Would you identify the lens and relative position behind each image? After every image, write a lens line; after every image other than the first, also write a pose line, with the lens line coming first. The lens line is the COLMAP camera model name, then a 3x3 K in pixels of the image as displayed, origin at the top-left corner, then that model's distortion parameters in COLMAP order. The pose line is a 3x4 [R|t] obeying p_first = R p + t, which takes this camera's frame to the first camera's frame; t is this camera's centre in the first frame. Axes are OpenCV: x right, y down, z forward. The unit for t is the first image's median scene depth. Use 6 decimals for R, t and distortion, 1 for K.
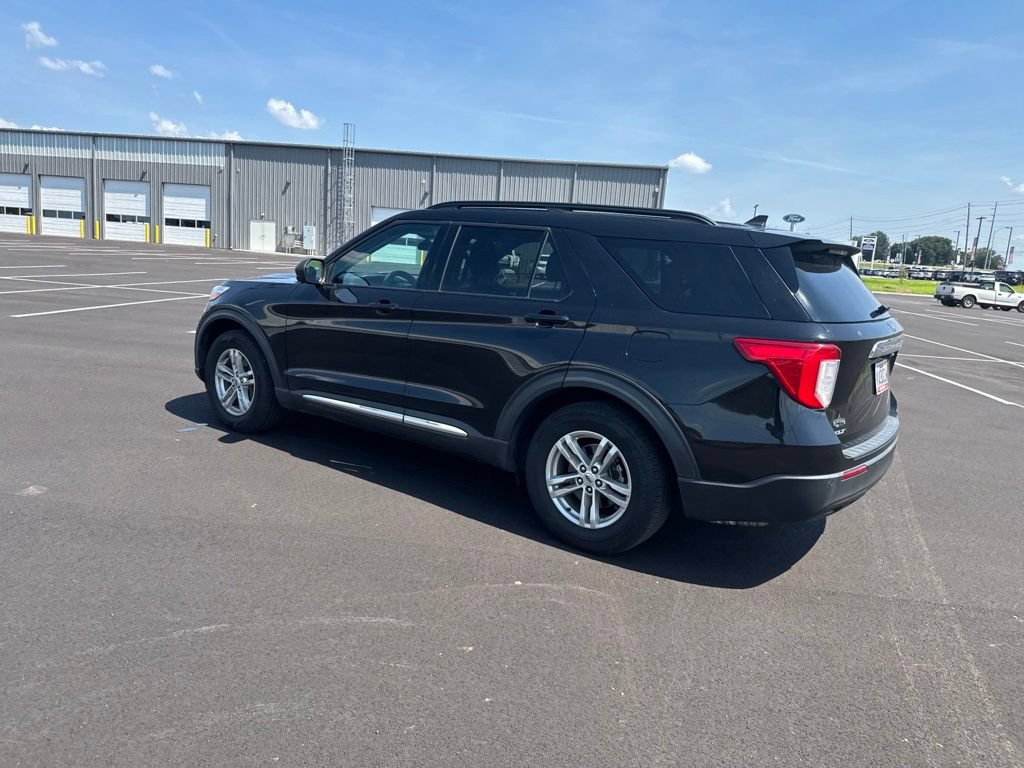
lens RADIAL K [[723.1, 0, 514.0], [0, 723.1, 374.2], [0, 0, 1]] dist [0.039883, -0.068883]
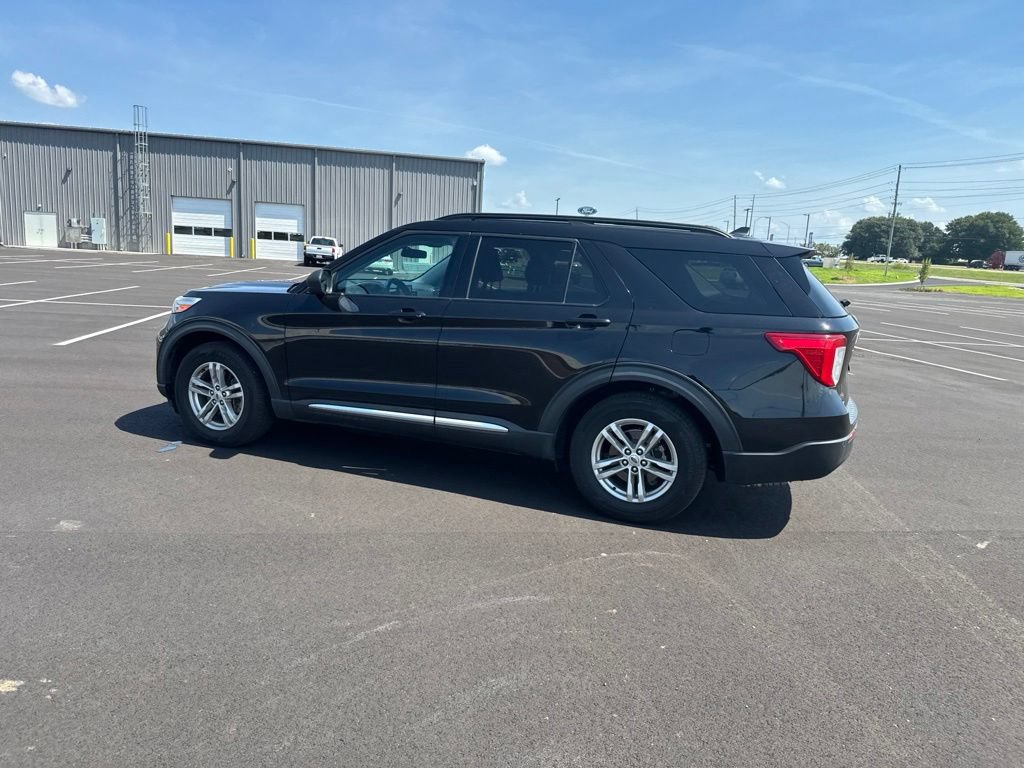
lens RADIAL K [[716.6, 0, 510.8], [0, 716.6, 389.6], [0, 0, 1]] dist [0.037890, -0.057382]
pose [[0.964064, -0.063134, 0.258059, -0.289221], [0.053869, 0.997629, 0.042826, -0.020413], [-0.260151, -0.027386, 0.965180, -0.034715]]
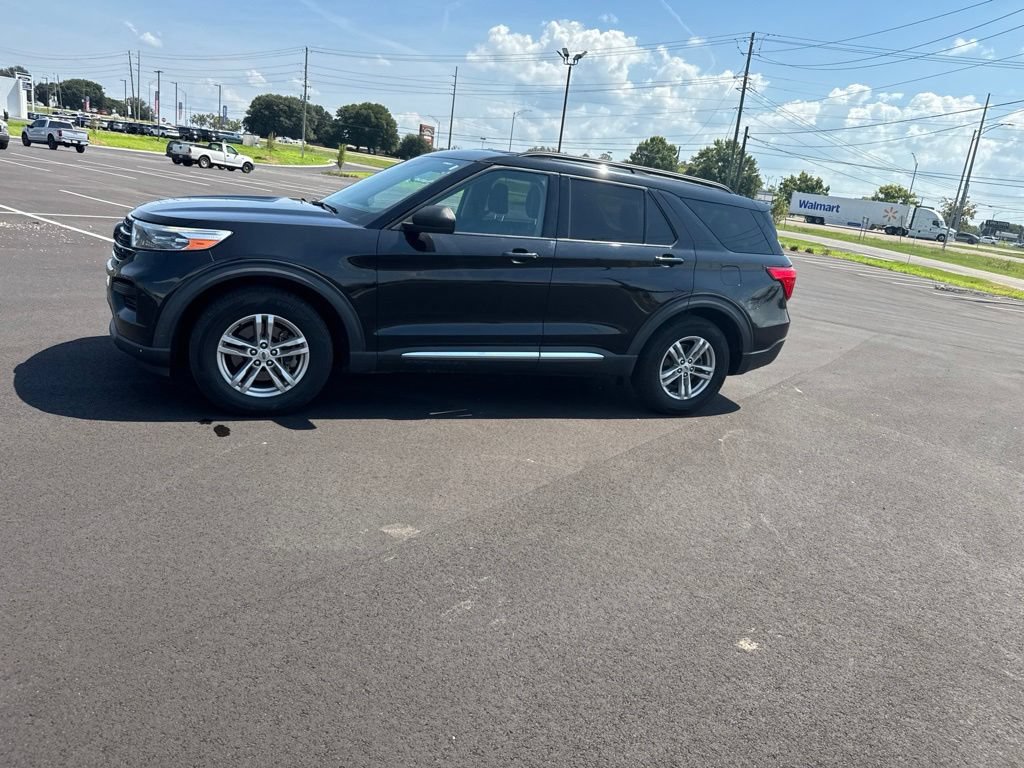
lens RADIAL K [[716.6, 0, 510.8], [0, 716.6, 389.6], [0, 0, 1]] dist [0.037890, -0.057382]
pose [[0.510197, -0.235598, 0.827160, -1.028746], [0.047382, 0.967988, 0.246484, -0.151713], [-0.858752, -0.086563, 0.505027, 0.433327]]
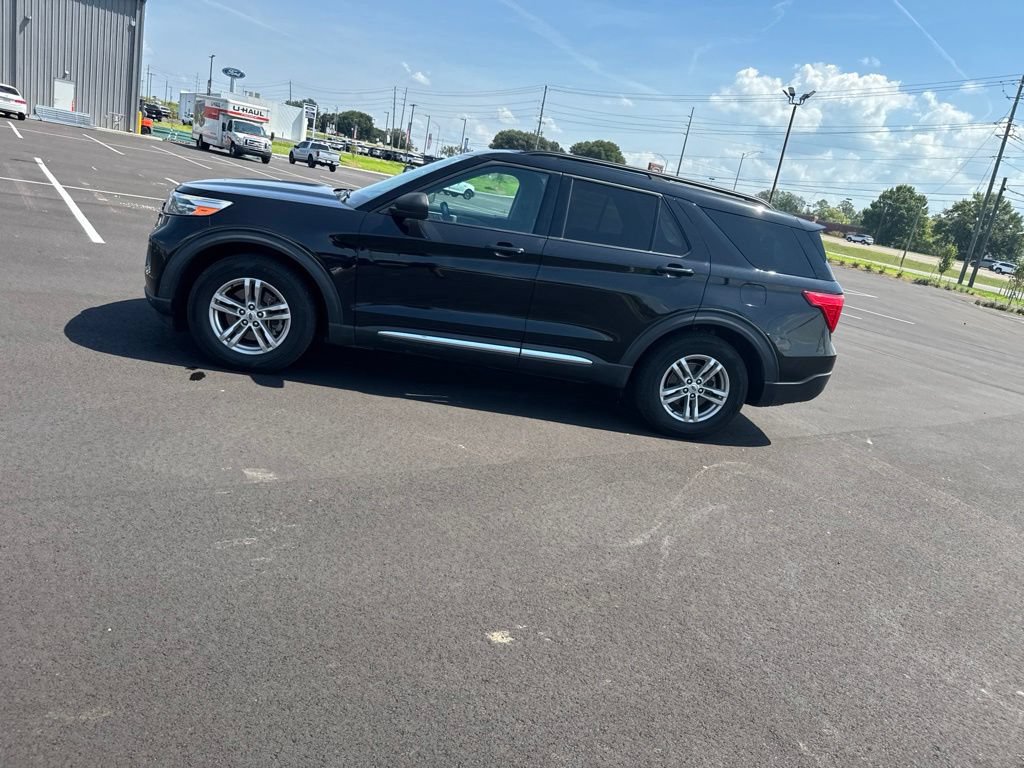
lens RADIAL K [[714.2, 0, 512.0], [0, 714.2, 384.0], [0, 0, 1]] dist [0.034522, -0.049795]
pose [[0.740126, -0.111090, 0.663229, -0.835201], [-0.024425, 0.981169, 0.191602, -0.093461], [-0.672025, -0.158009, 0.723475, 0.183577]]
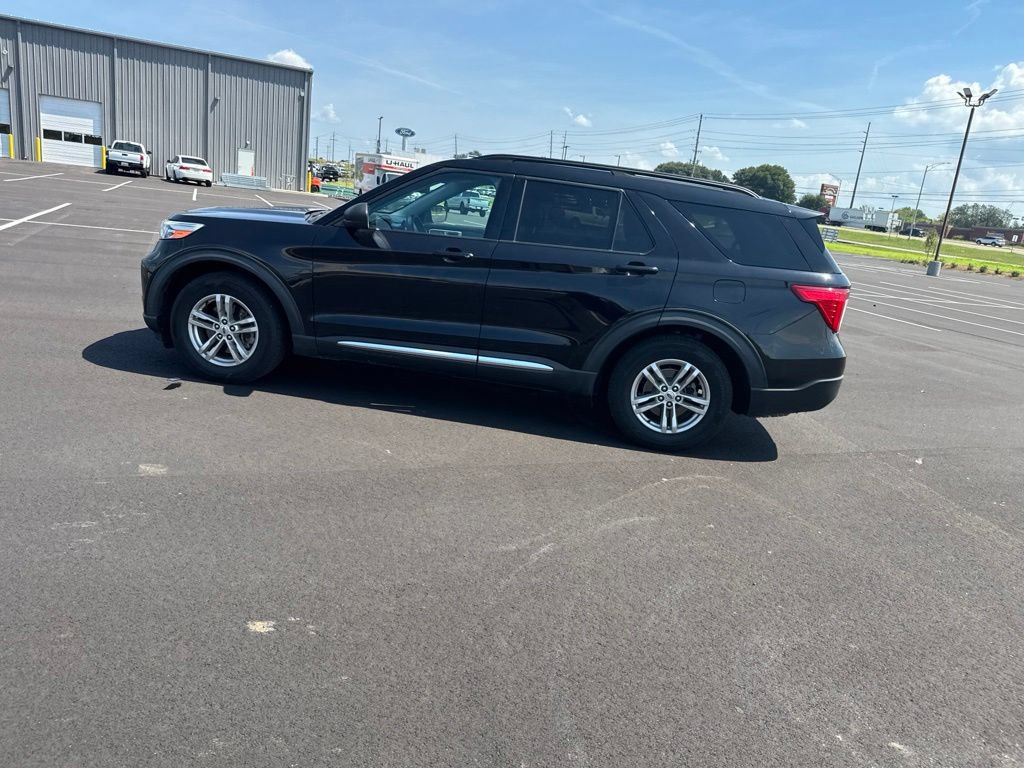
lens RADIAL K [[716.6, 0, 510.8], [0, 716.6, 389.6], [0, 0, 1]] dist [0.037890, -0.057382]
pose [[0.870757, -0.092294, 0.482975, -0.589402], [0.022368, 0.988645, 0.148598, -0.048651], [-0.491205, -0.118589, 0.862933, 0.030495]]
